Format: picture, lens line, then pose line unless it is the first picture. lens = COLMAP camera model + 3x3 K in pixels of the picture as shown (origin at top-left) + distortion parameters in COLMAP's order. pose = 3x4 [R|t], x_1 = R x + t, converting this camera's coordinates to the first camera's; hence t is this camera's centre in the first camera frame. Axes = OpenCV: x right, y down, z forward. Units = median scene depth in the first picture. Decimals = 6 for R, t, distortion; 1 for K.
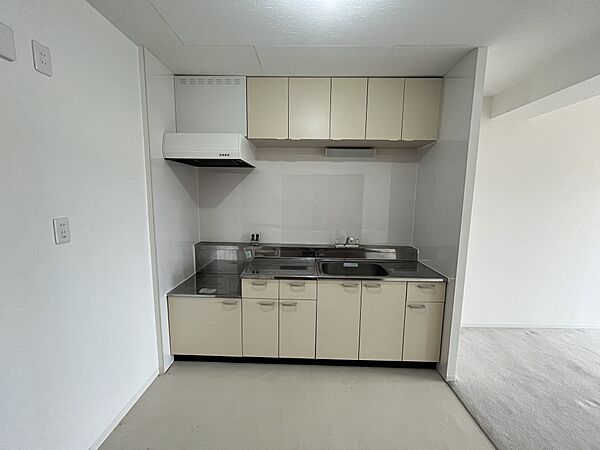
lens RADIAL K [[244.8, 0, 300.0], [0, 244.8, 225.0], [0, 0, 1]] dist [-0.001566, -0.000368]
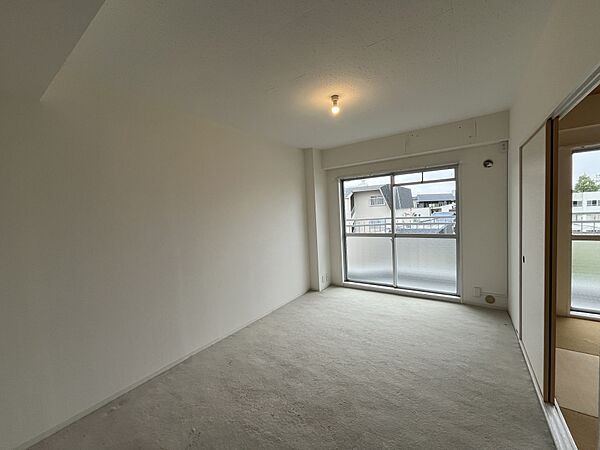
lens RADIAL K [[244.8, 0, 300.0], [0, 244.8, 225.0], [0, 0, 1]] dist [-0.001566, -0.000368]
pose [[0.546040, -0.086769, 0.833254, 0.879257], [0.160210, 0.987081, -0.002200, 0.011452], [-0.822298, 0.134697, 0.552886, 0.129377]]
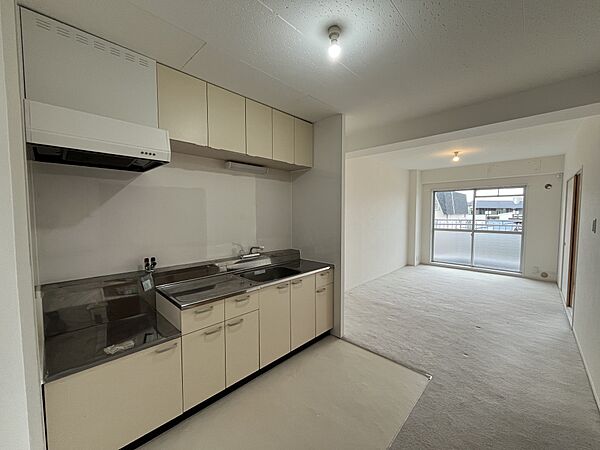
lens RADIAL K [[244.8, 0, 300.0], [0, 244.8, 225.0], [0, 0, 1]] dist [-0.001566, -0.000368]
pose [[0.673073, -0.052380, 0.737719, -0.534325], [0.100552, 0.994708, -0.021114, -0.002270], [-0.732709, 0.088390, 0.674778, 0.153951]]
